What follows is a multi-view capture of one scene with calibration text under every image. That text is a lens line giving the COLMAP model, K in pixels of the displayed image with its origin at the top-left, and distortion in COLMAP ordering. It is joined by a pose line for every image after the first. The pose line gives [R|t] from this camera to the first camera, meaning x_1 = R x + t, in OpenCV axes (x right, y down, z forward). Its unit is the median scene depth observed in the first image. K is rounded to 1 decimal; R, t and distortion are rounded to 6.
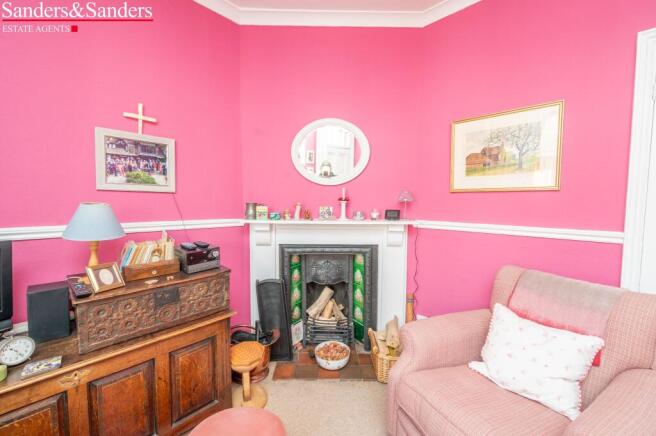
lens RADIAL K [[263.8, 0, 328.0], [0, 263.8, 218.0], [0, 0, 1]] dist [-0.002226, -0.000025]
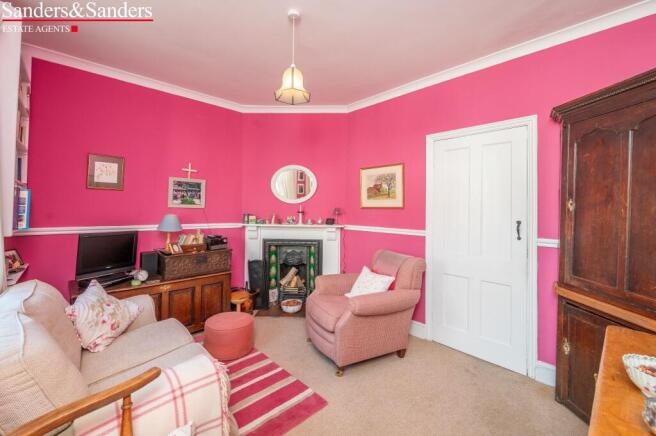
lens RADIAL K [[270.4, 0, 330.6], [0, 270.4, 203.8], [0, 0, 1]] dist [0.000631, 0.000045]
pose [[0.999457, 0.004857, -0.032593, 0.361145], [-0.007522, 0.996590, -0.082163, 0.020545], [0.032083, 0.082364, 0.996086, -0.855104]]
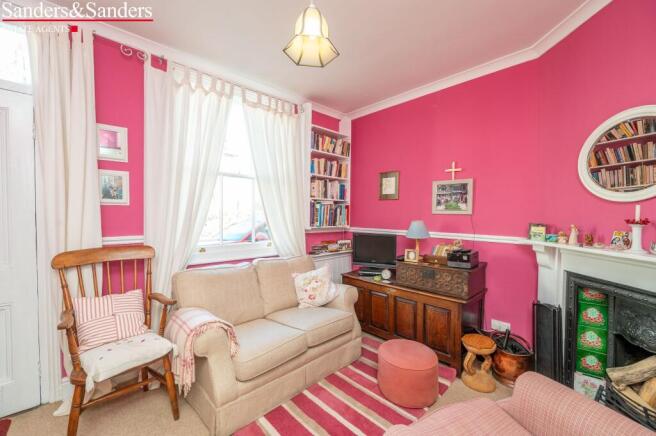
lens RADIAL K [[264.2, 0, 328.0], [0, 264.2, 221.2], [0, 0, 1]] dist [-0.002874, 0.000007]
pose [[-0.044865, 0.018663, -0.998819, 0.903918], [-0.070200, 0.997295, 0.021788, -0.036782], [0.996524, 0.071094, -0.043434, 0.275439]]
